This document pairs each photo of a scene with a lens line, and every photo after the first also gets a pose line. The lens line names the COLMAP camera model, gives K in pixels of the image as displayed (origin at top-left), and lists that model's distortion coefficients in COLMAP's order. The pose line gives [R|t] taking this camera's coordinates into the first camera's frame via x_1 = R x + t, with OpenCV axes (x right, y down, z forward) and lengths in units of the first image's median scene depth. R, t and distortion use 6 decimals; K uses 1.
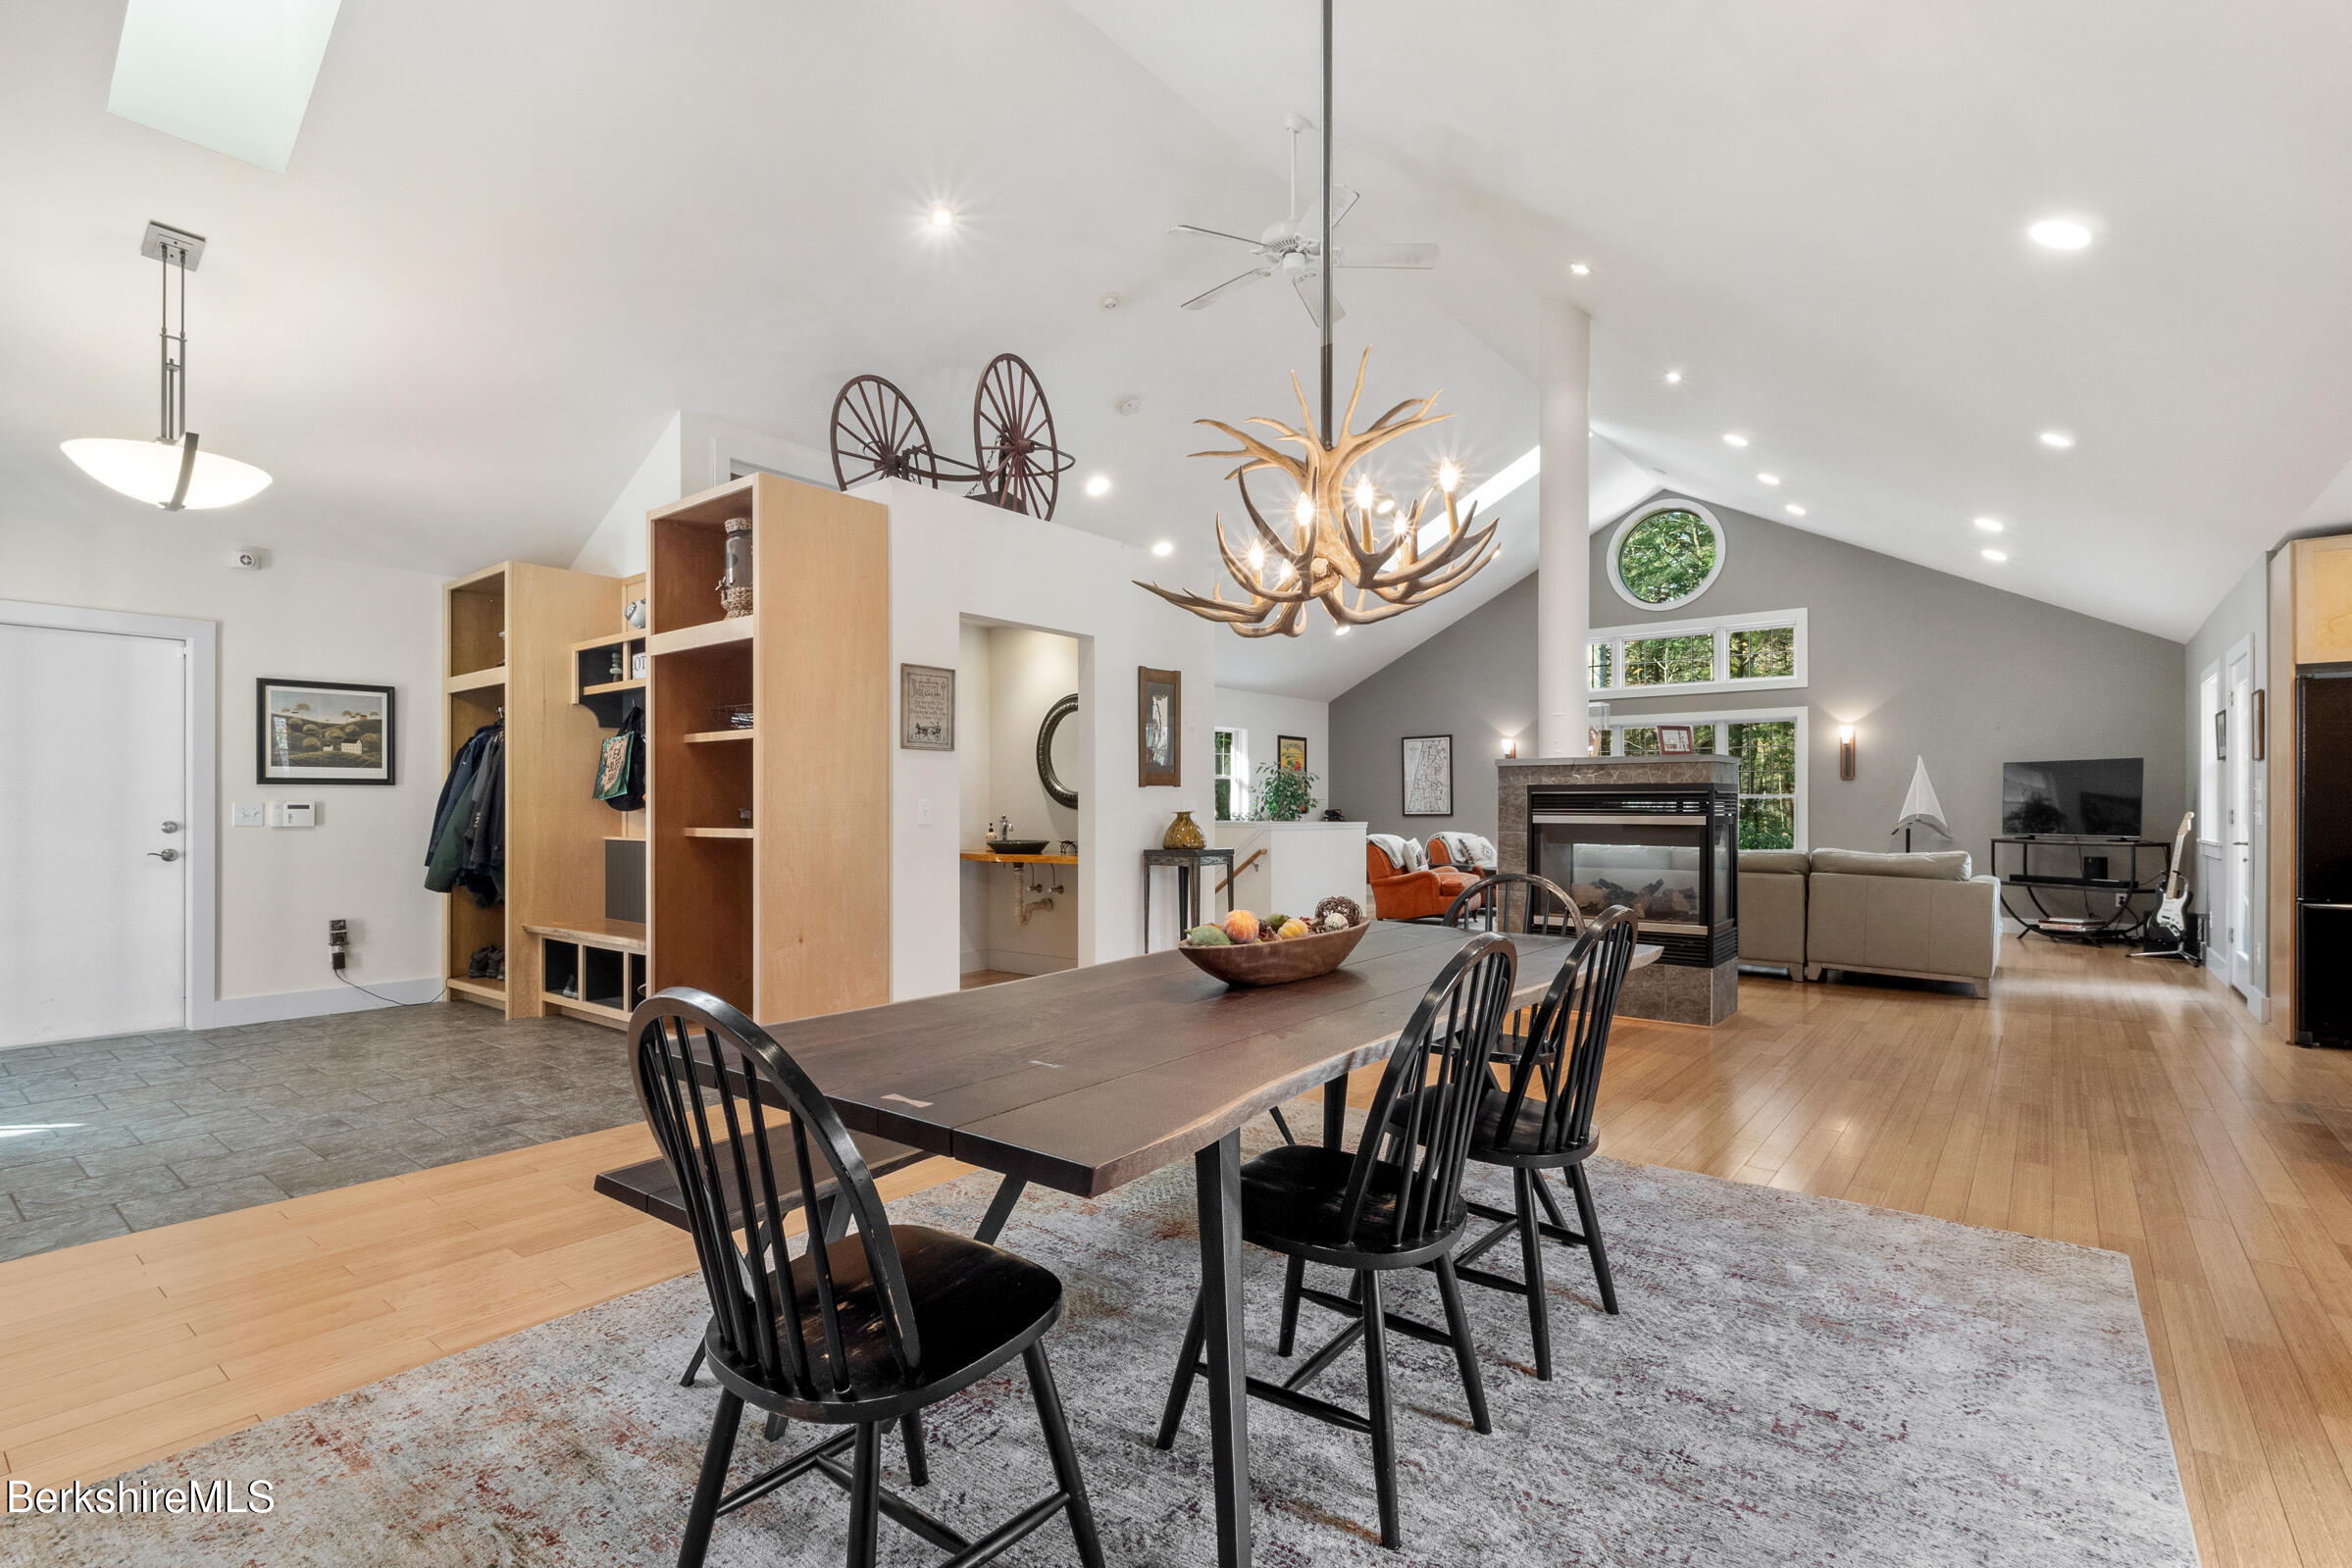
lens RADIAL K [[1112.3, 0, 1145.4], [0, 1112.3, 808.7], [0, 0, 1]] dist [0.004880, -0.001554]
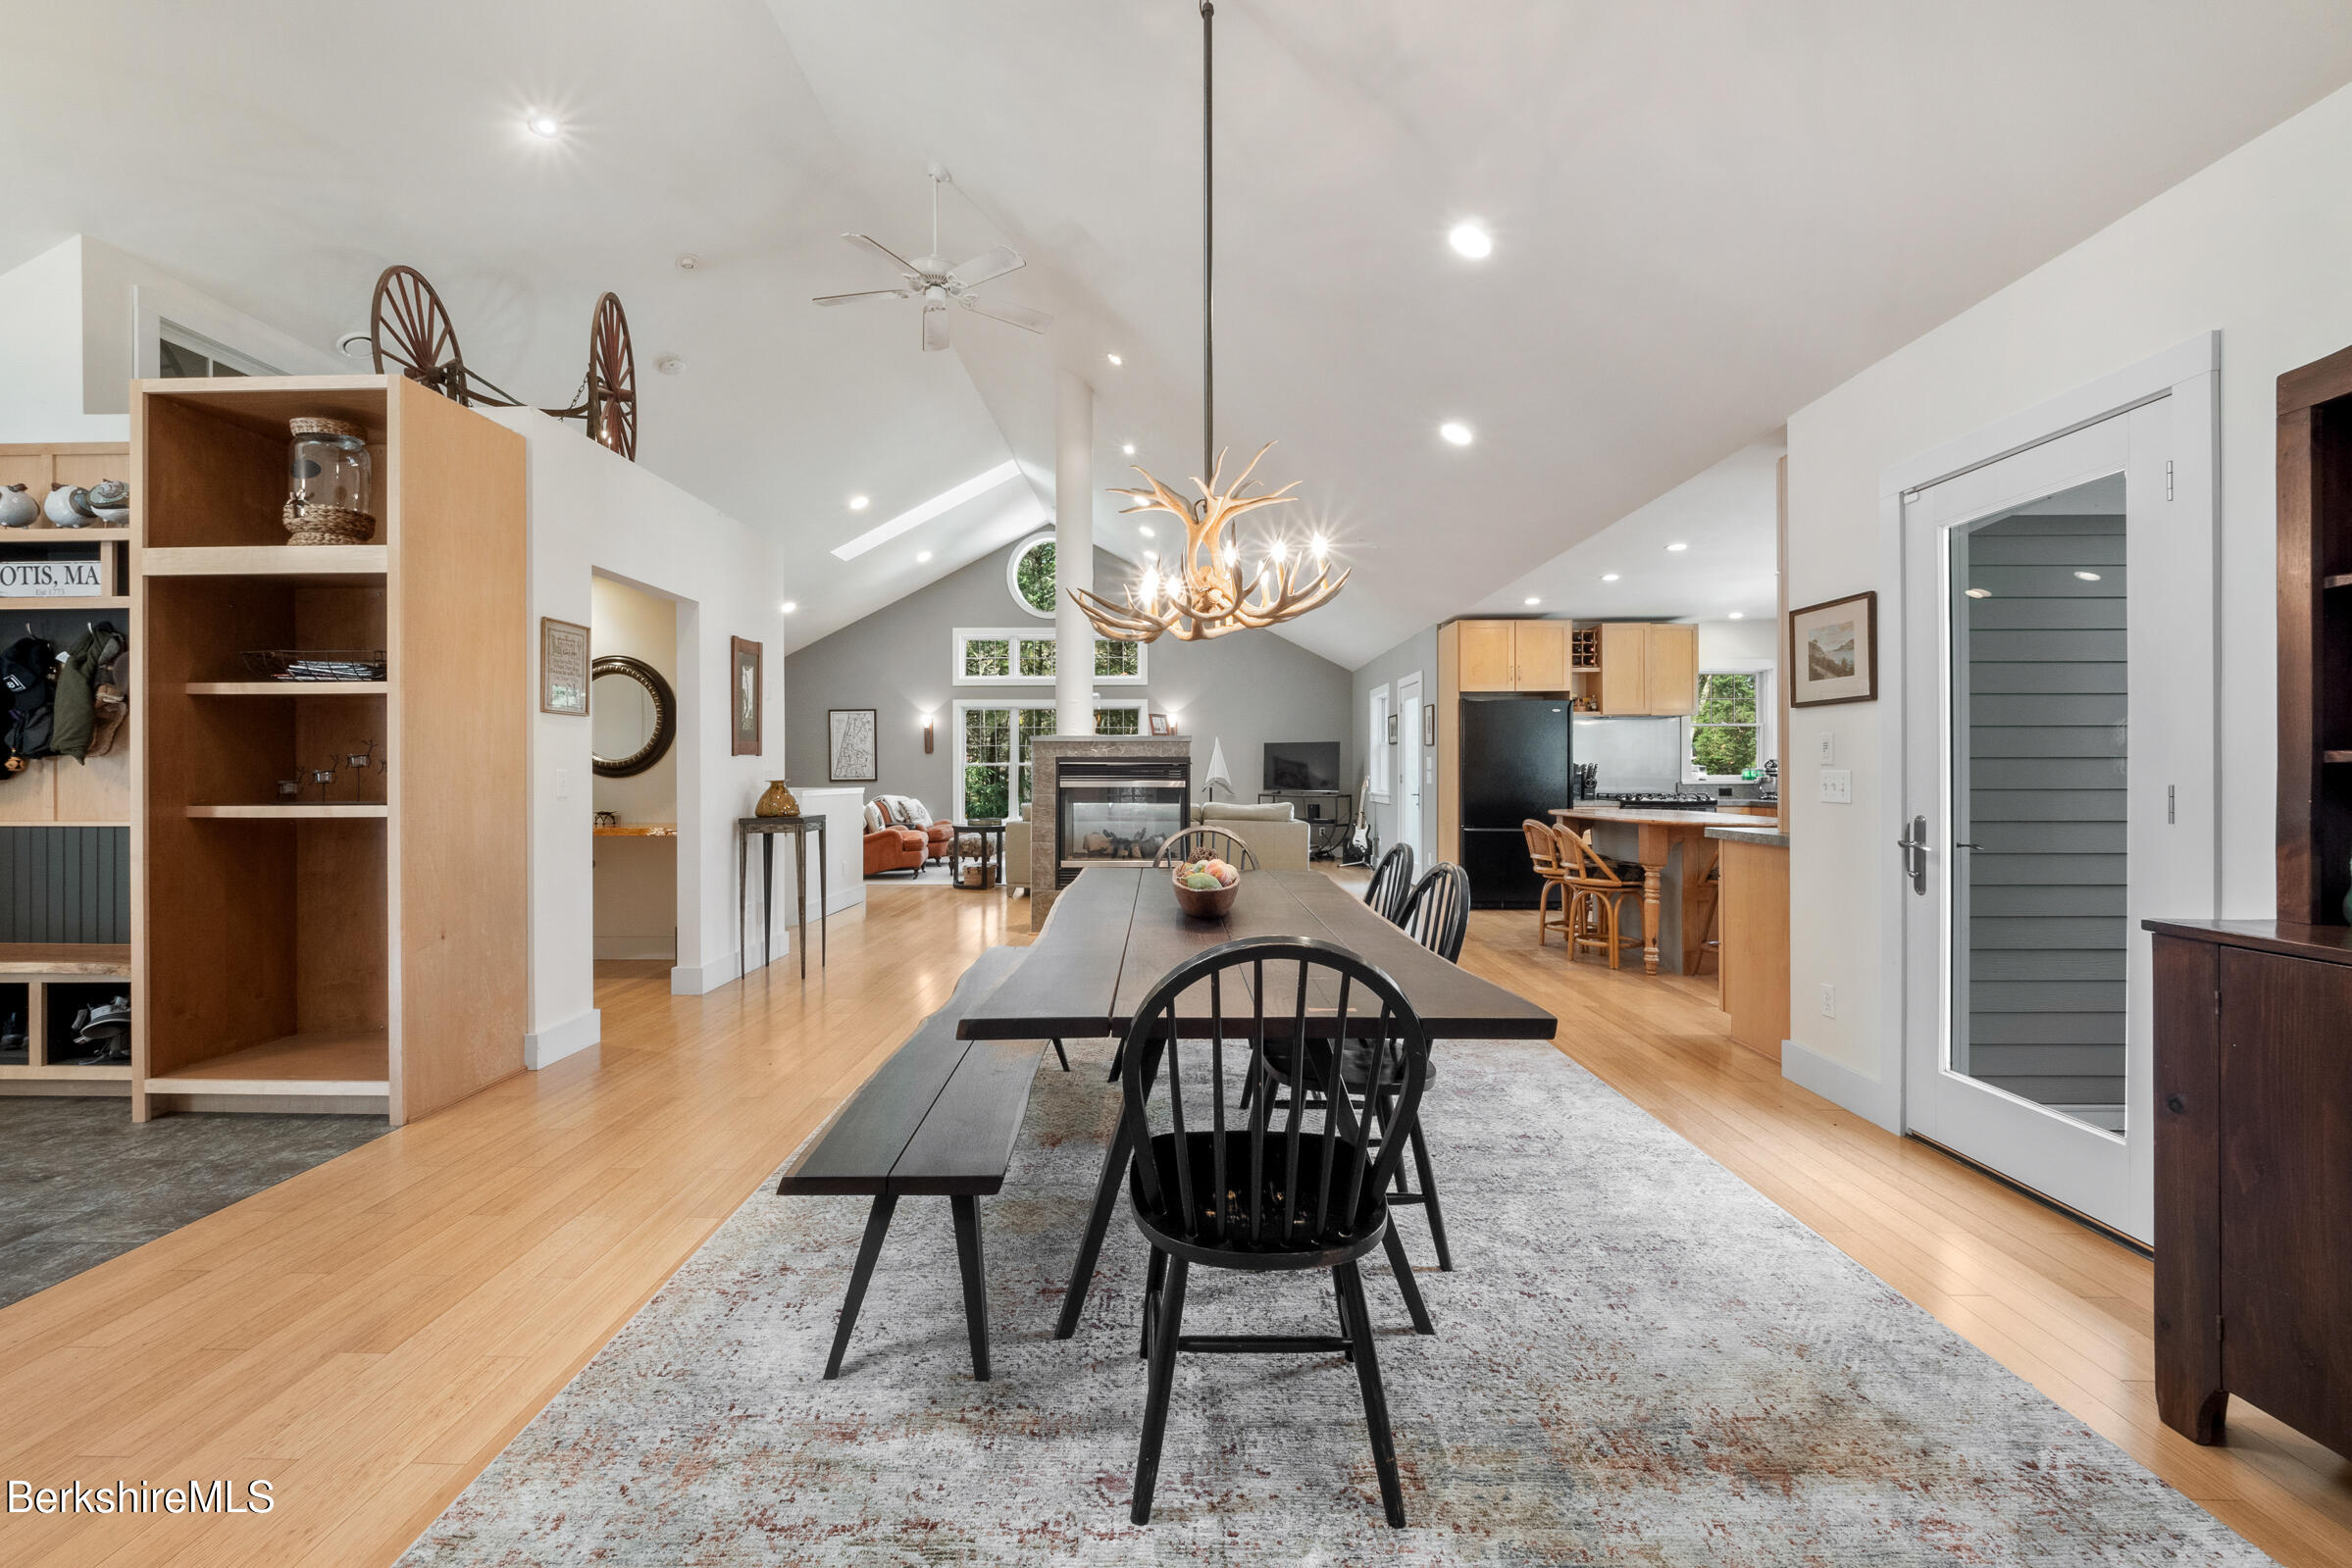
lens RADIAL K [[997.8, 0, 1159.6], [0, 997.8, 773.4], [0, 0, 1]] dist [0.001094, -0.001506]
pose [[0.791002, -0.003003, 0.611806, -0.250368], [0.003077, 0.999995, 0.000930, -0.003126], [-0.611806, 0.001147, 0.791007, 0.047731]]
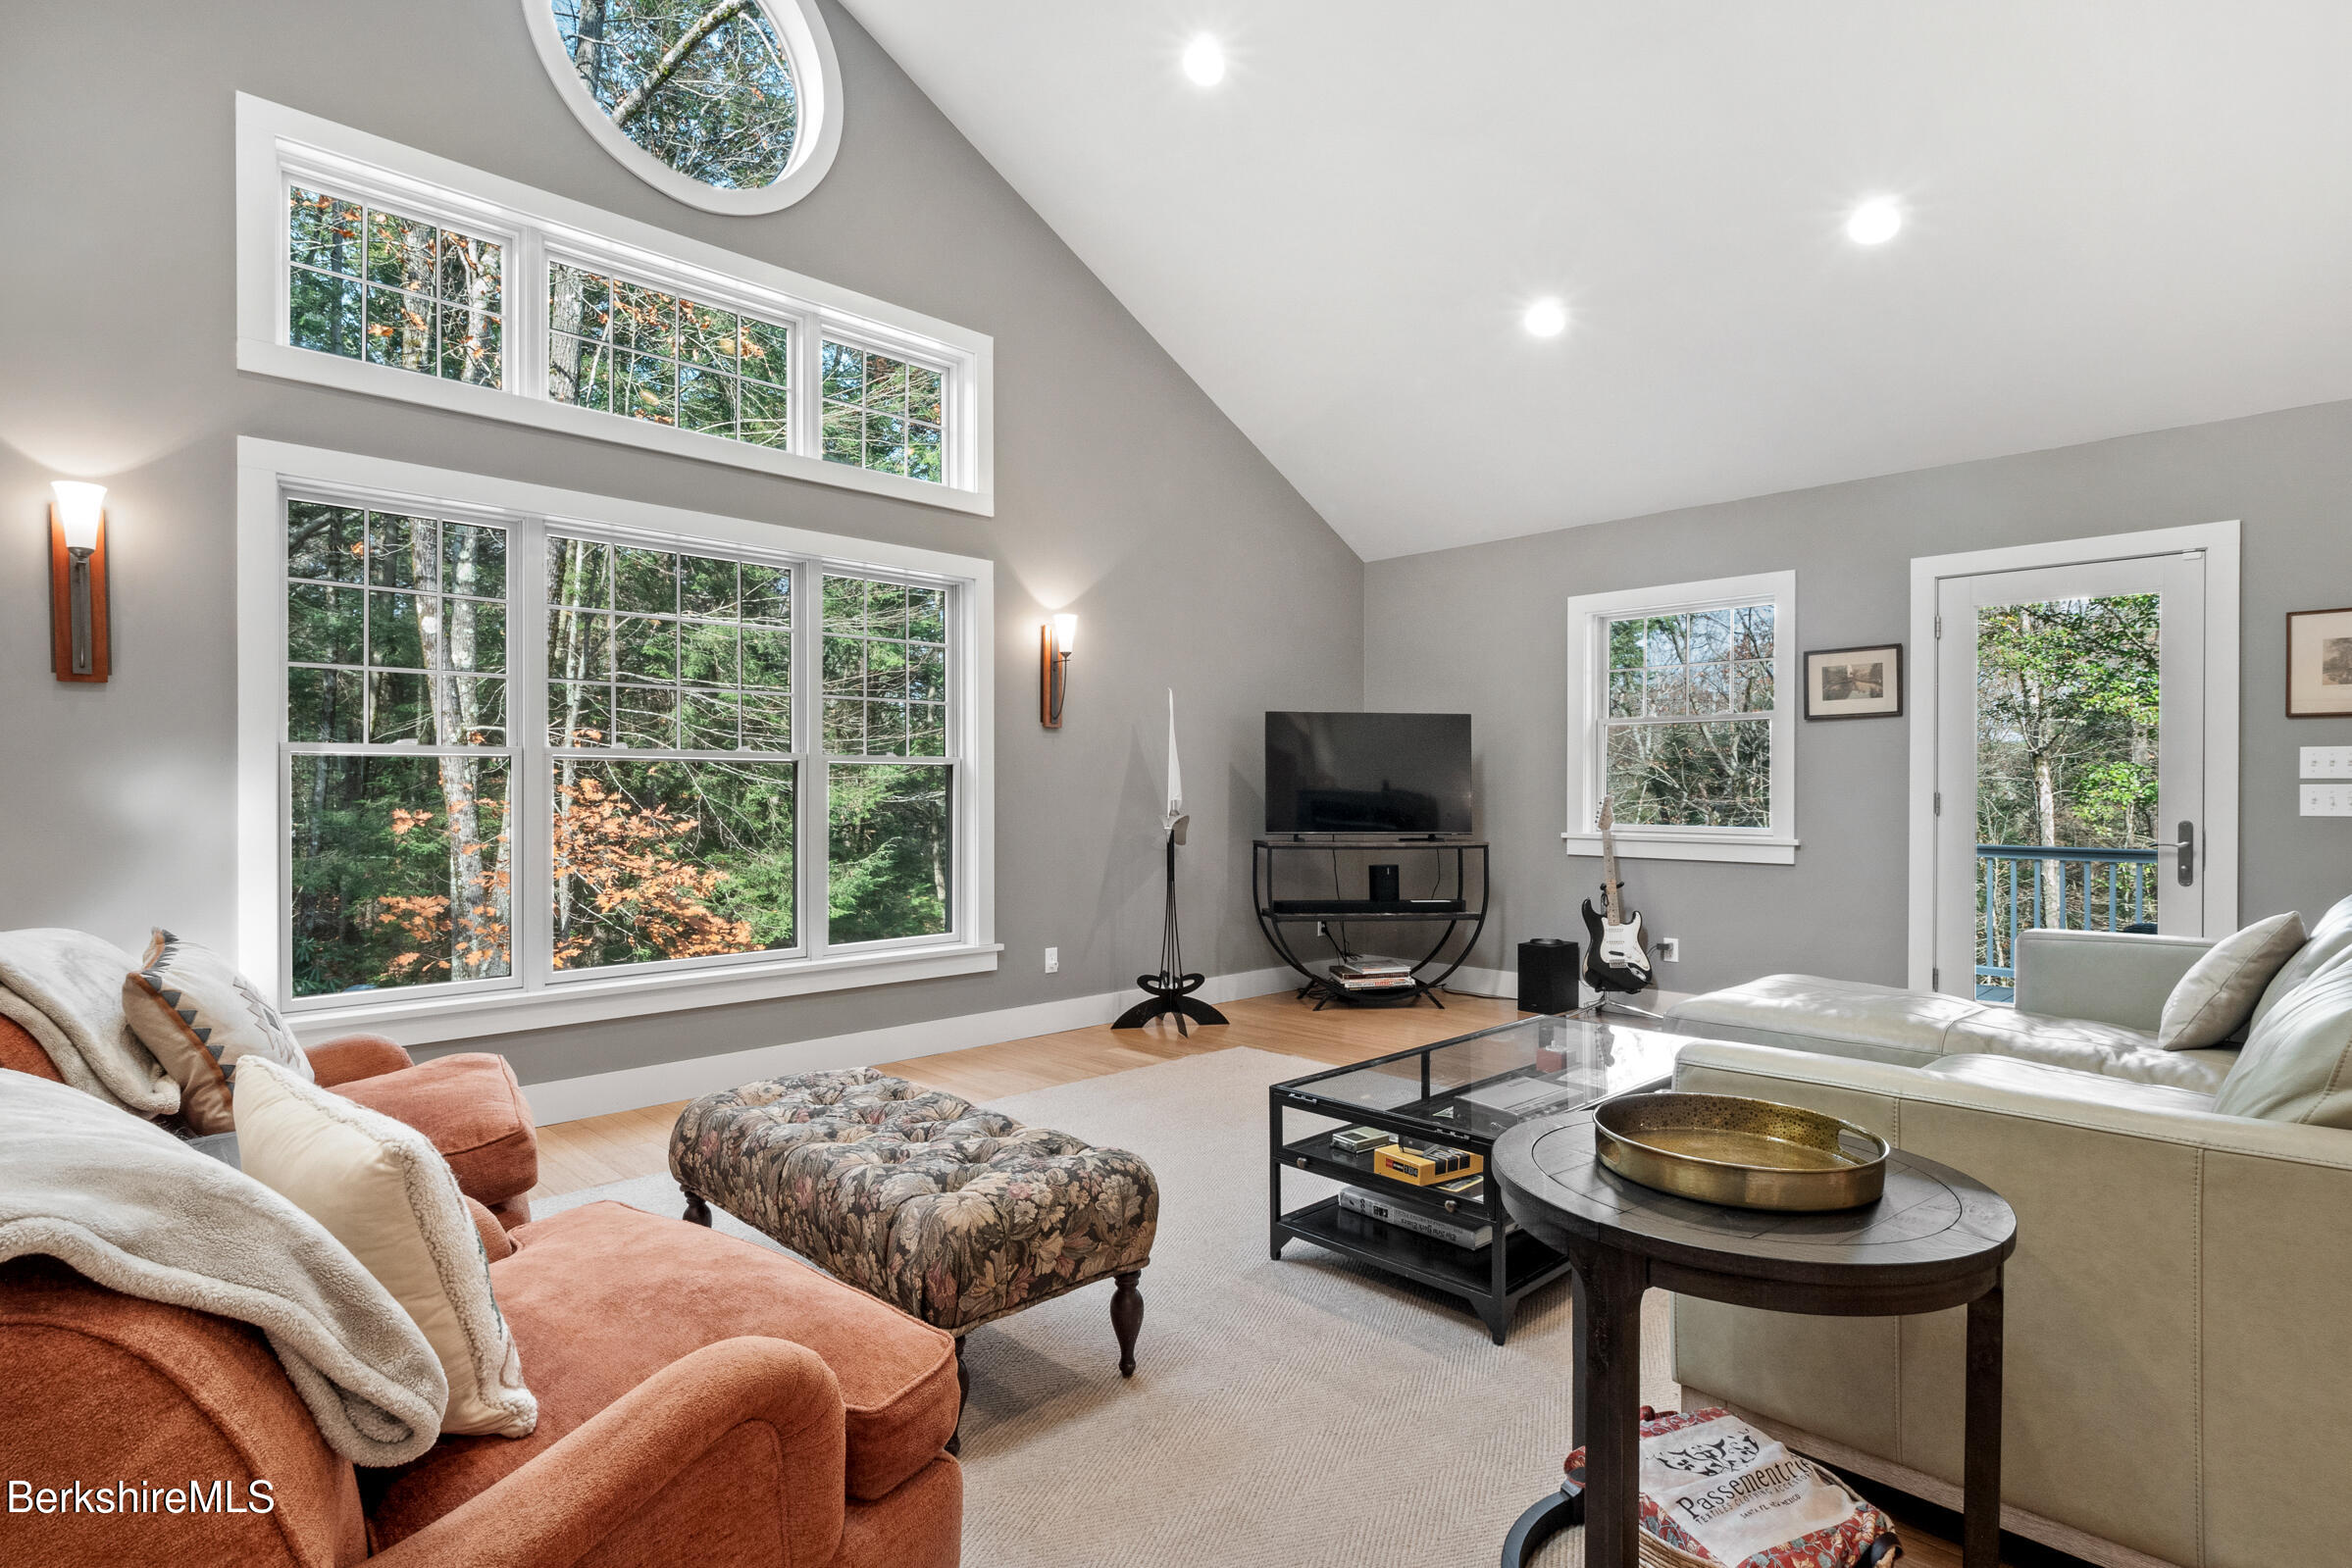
lens RADIAL K [[1238.4, 0, 1181.3], [0, 1238.4, 787.6], [0, 0, 1]] dist [0.003186, -0.000938]
pose [[0.106301, 0.003648, 0.994327, 0.191205], [-0.007280, 0.999969, -0.002890, 0.002355], [-0.994307, -0.006932, 0.106325, 1.539040]]
